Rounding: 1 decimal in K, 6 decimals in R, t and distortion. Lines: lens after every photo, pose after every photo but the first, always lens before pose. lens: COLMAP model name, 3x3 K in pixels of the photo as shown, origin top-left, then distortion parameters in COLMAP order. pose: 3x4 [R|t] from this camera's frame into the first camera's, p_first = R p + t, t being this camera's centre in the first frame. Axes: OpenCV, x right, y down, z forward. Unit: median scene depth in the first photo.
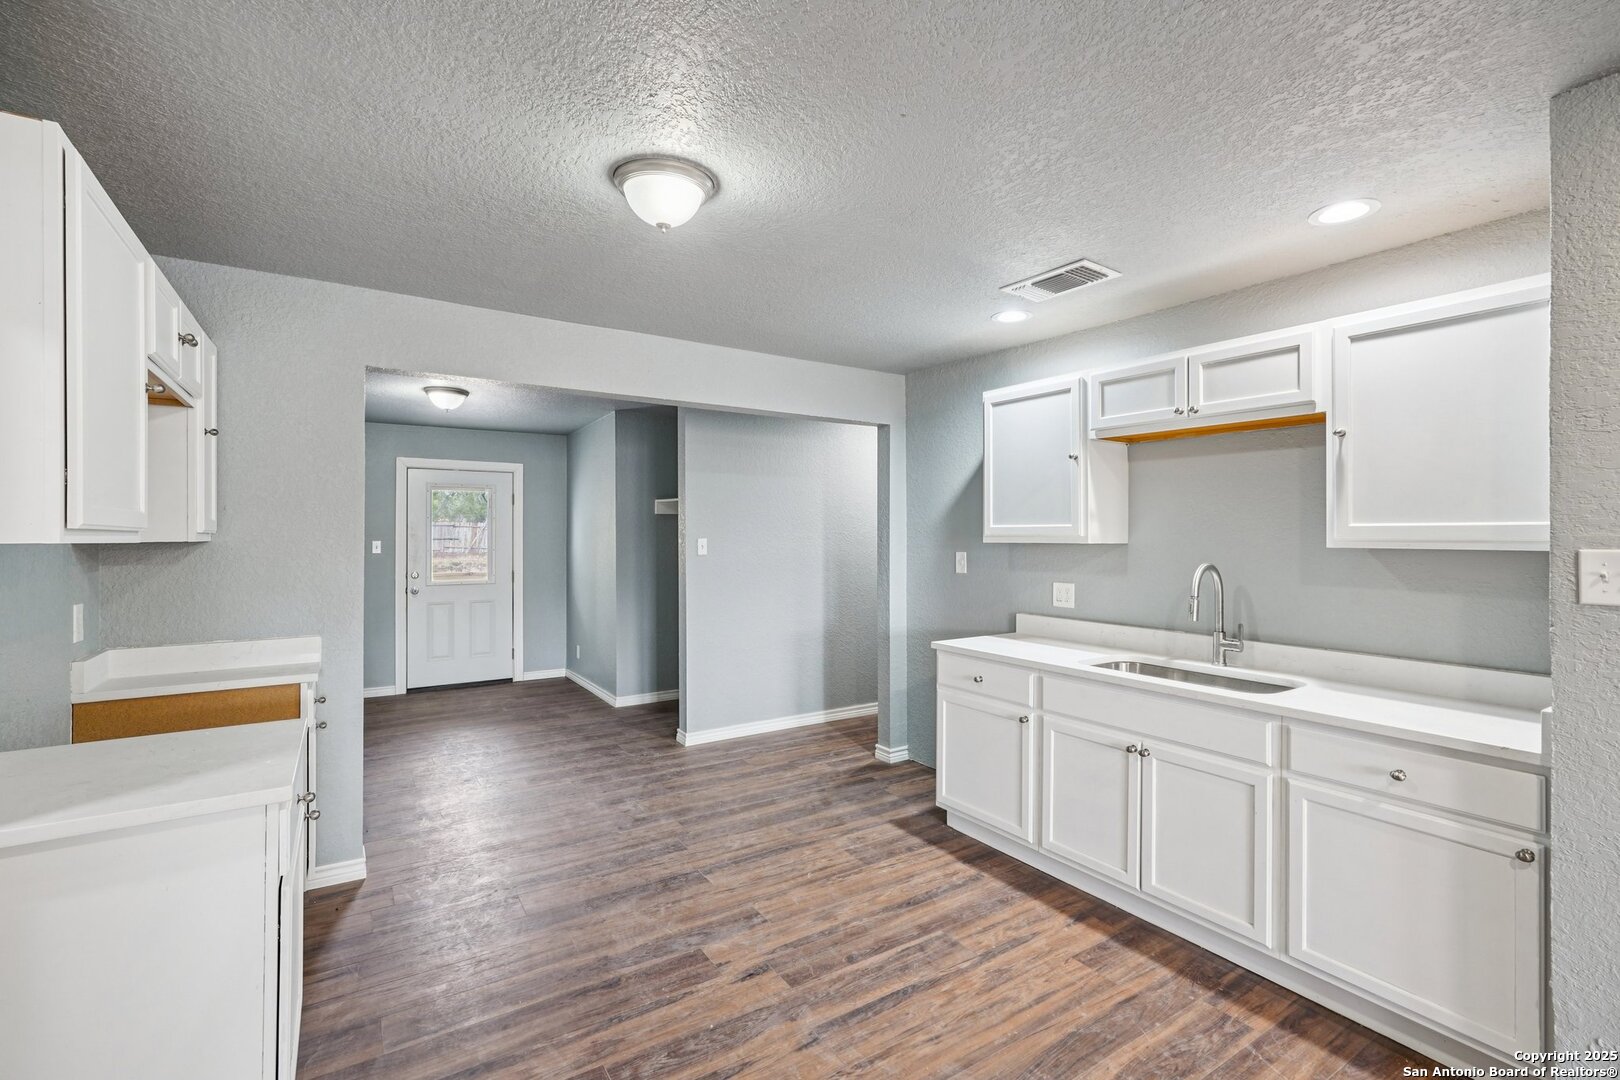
lens RADIAL K [[722.5, 0, 818.3], [0, 722.5, 534.1], [0, 0, 1]] dist [-0.008481, 0.003129]
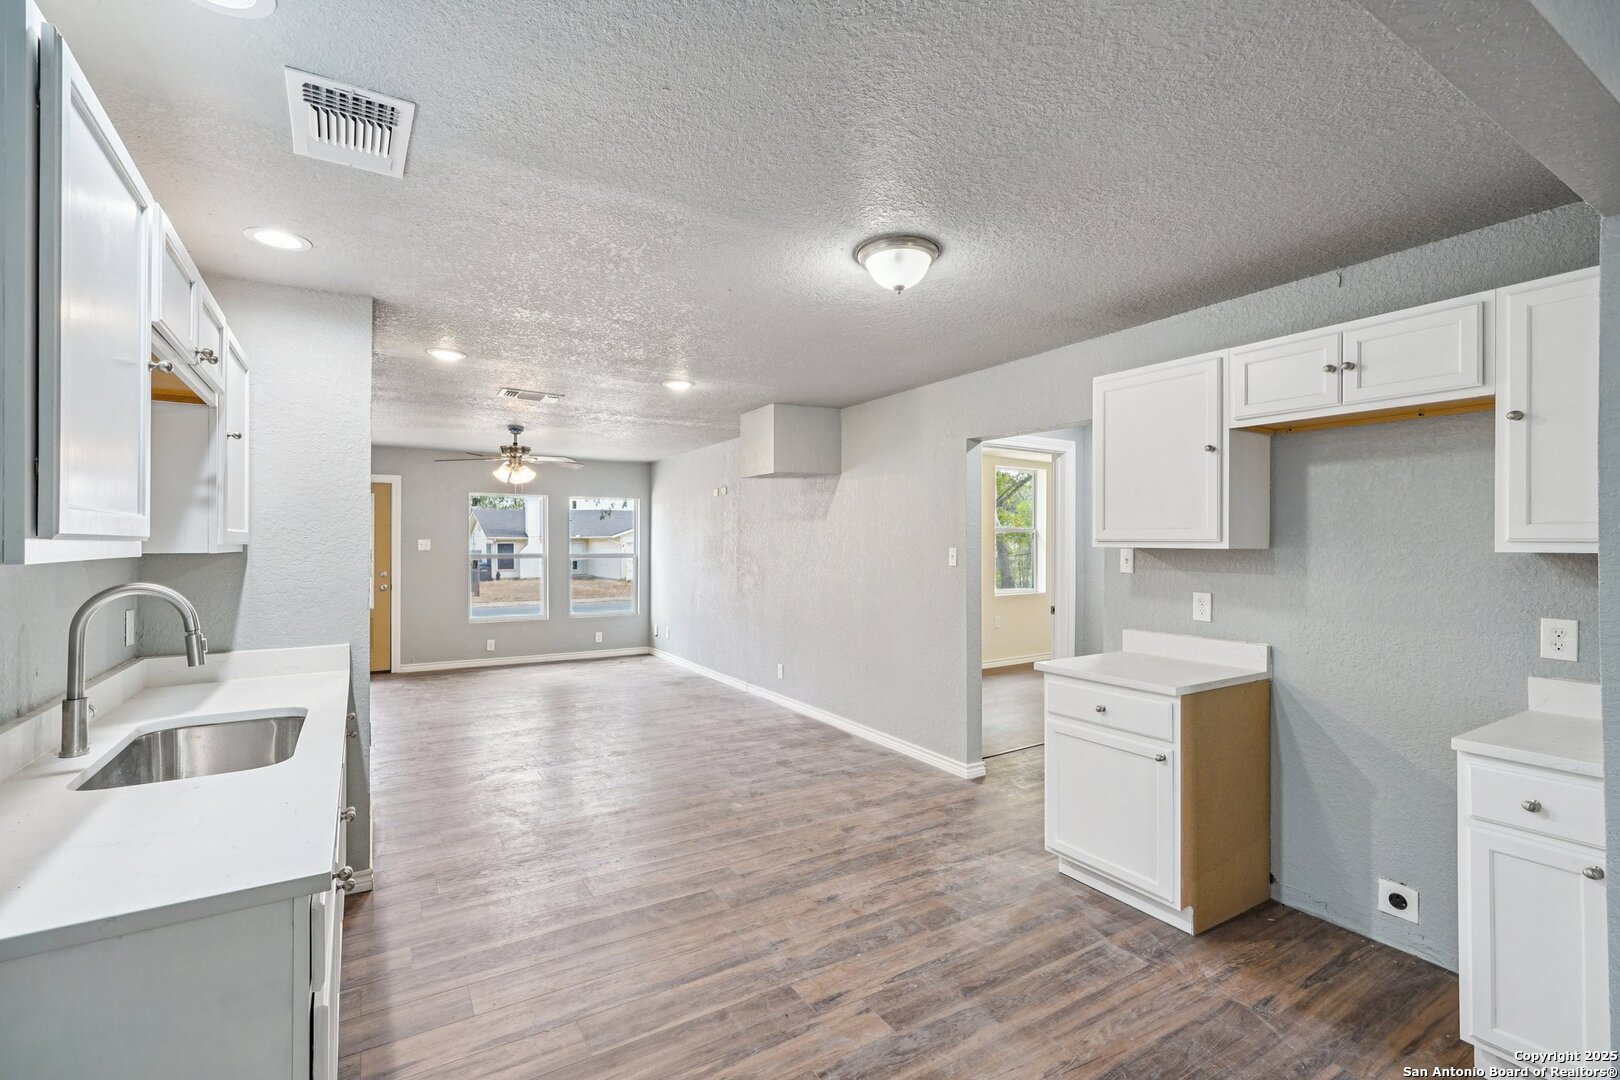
lens RADIAL K [[722.5, 0, 805.0], [0, 722.5, 542.0], [0, 0, 1]] dist [-0.008481, 0.003129]
pose [[-0.998892, -0.003026, 0.046964, -0.094622], [-0.003066, 0.999995, -0.000782, 0.002660], [-0.046961, -0.000925, -0.998896, 1.835171]]
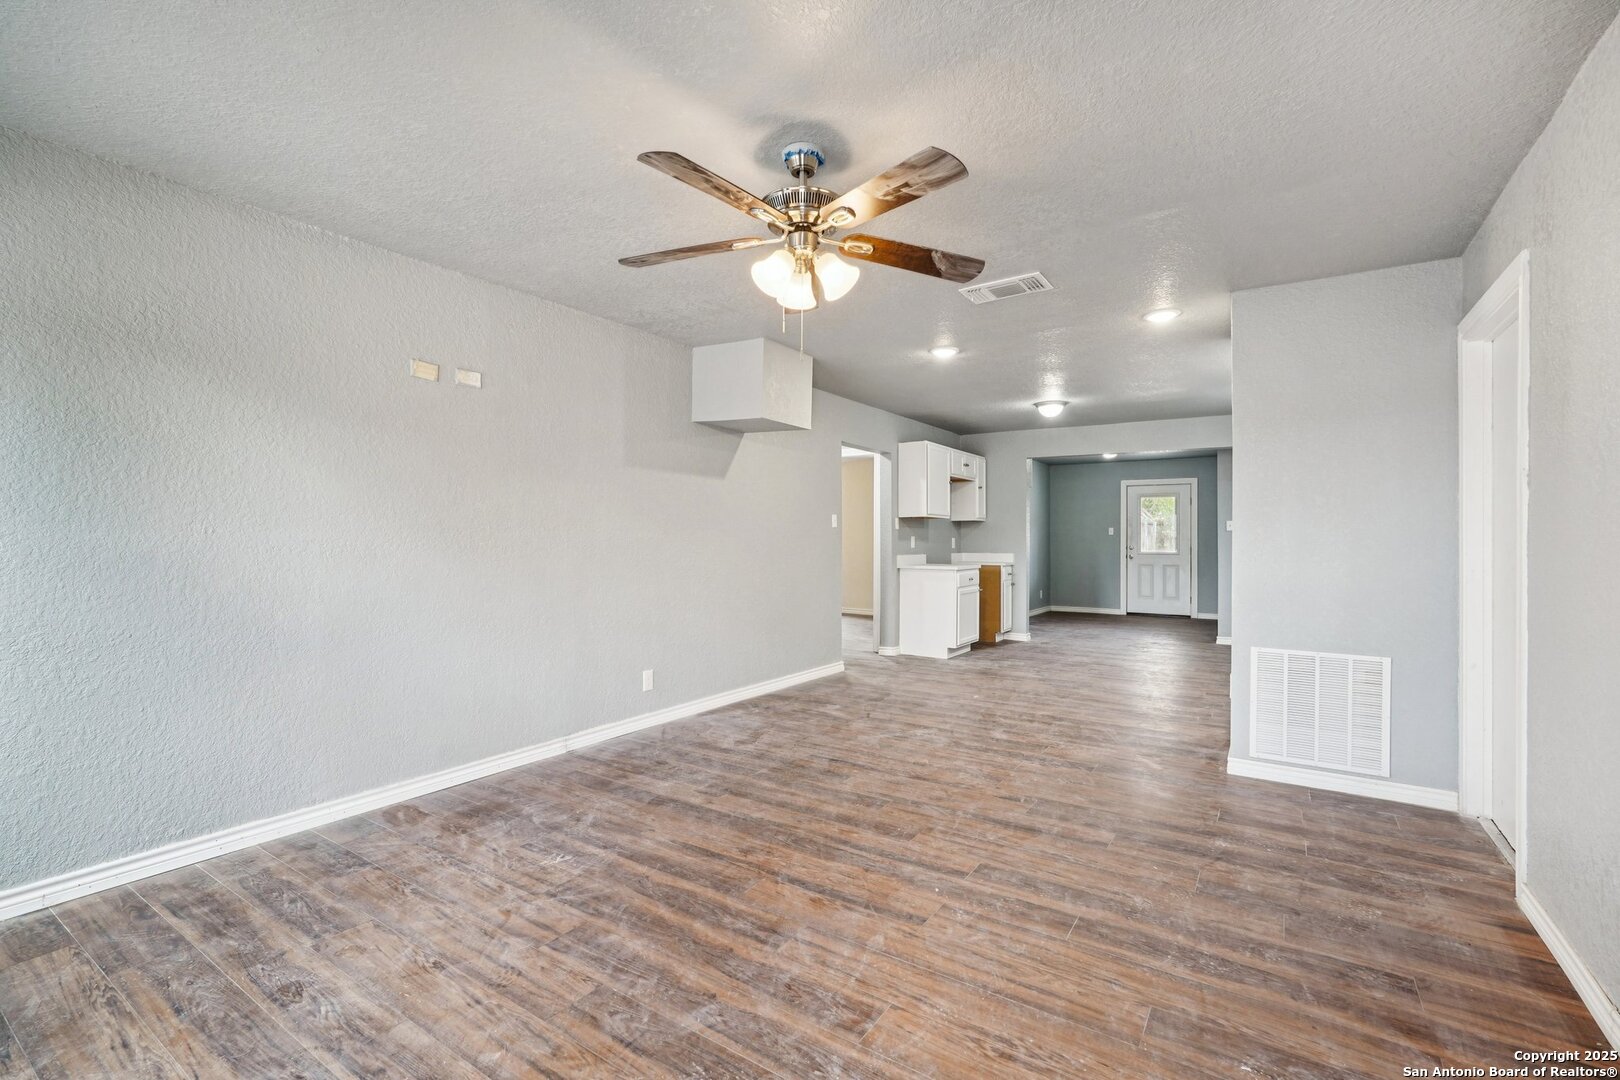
lens RADIAL K [[722.5, 0, 816.3], [0, 722.5, 542.8], [0, 0, 1]] dist [-0.008481, 0.003129]
pose [[0.396504, 0.003040, -0.918028, 1.895067], [-0.001491, 0.999995, 0.002668, 0.106306], [0.918032, 0.000311, 0.396507, -1.005995]]
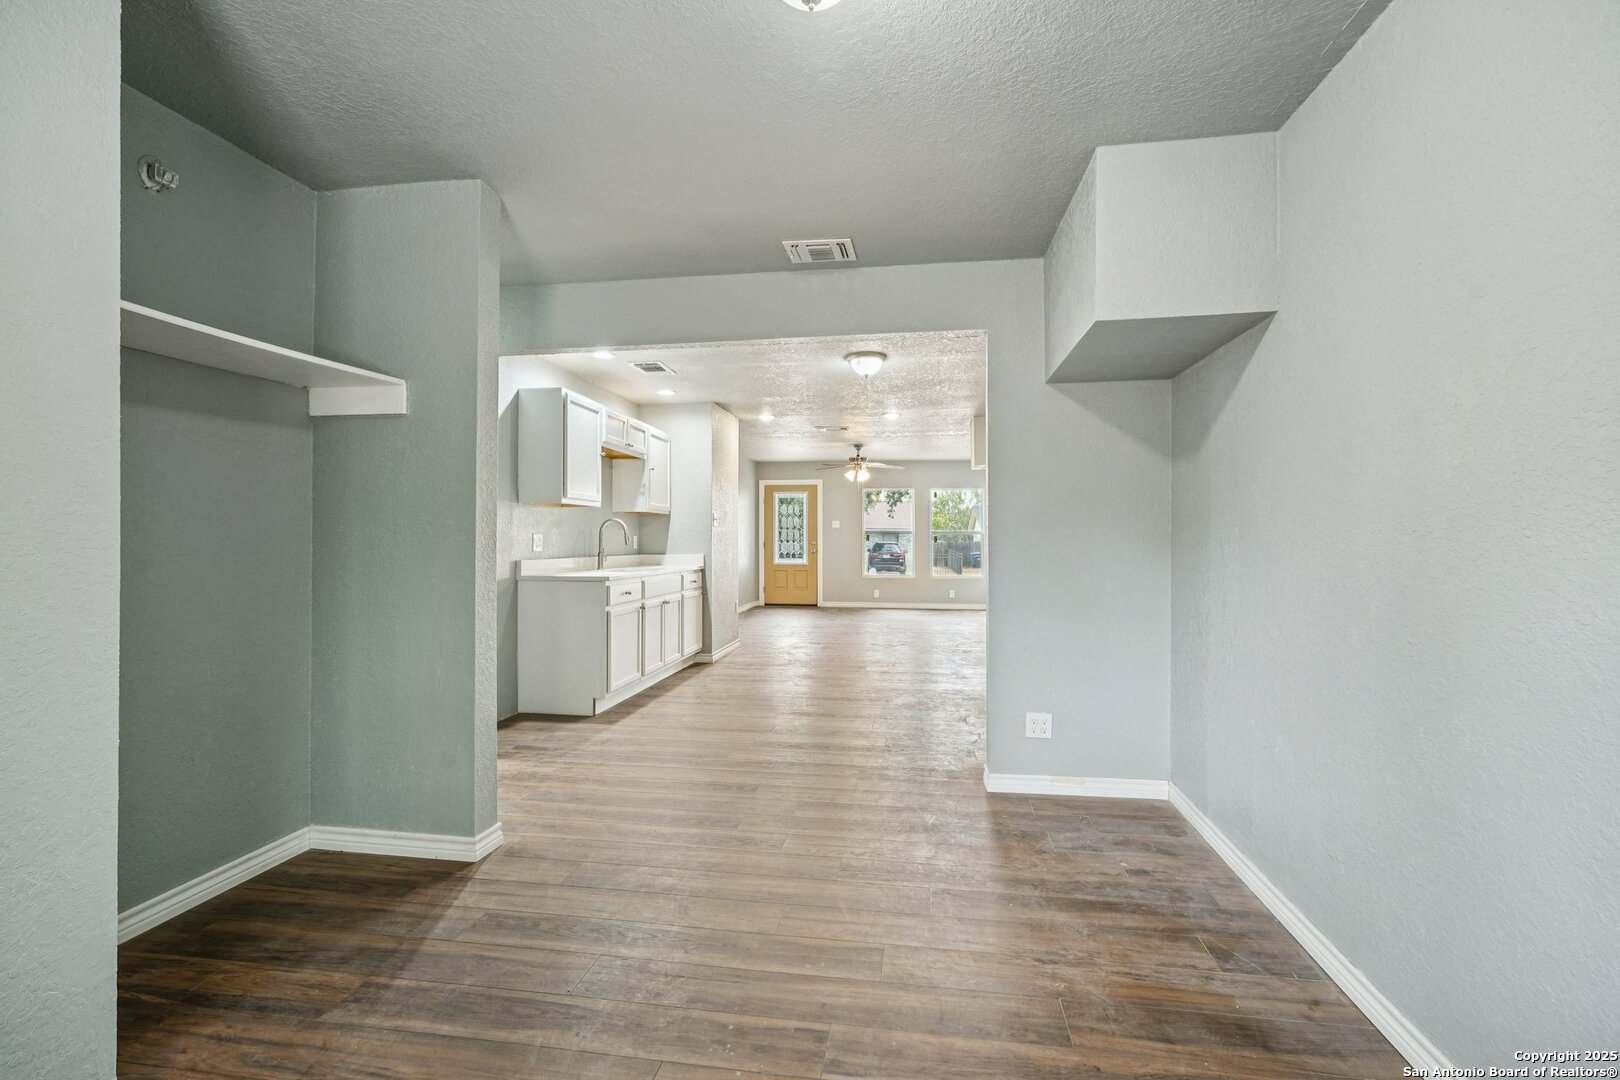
lens RADIAL K [[722.5, 0, 806.7], [0, 722.5, 531.2], [0, 0, 1]] dist [-0.008481, 0.003129]
pose [[-0.732820, 0.003099, 0.680415, -1.443293], [-0.002940, 0.999966, -0.007722, 0.103864], [-0.680416, -0.007659, -0.732786, 2.435702]]
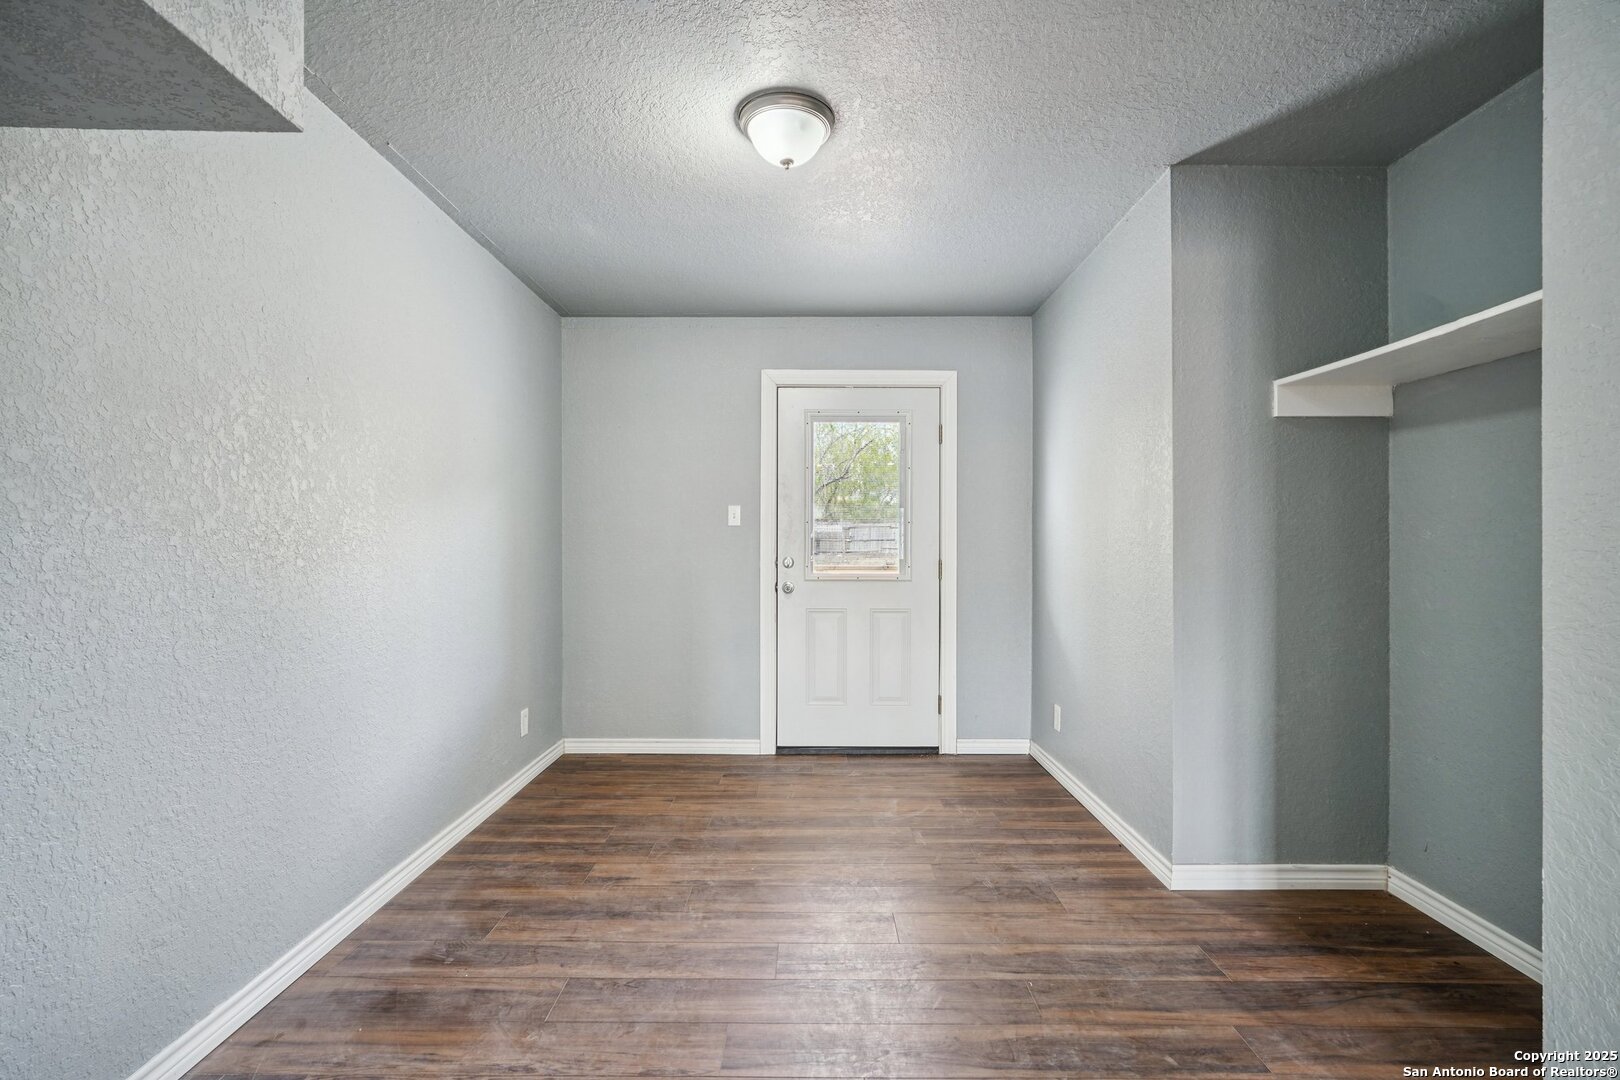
lens RADIAL K [[722.5, 0, 800.4], [0, 722.5, 540.1], [0, 0, 1]] dist [-0.008481, 0.003129]
pose [[0.825194, 0.001439, -0.564848, -0.523394], [-0.002077, 0.999998, -0.000487, 0.098215], [0.564846, 0.001575, 0.825195, 1.275799]]
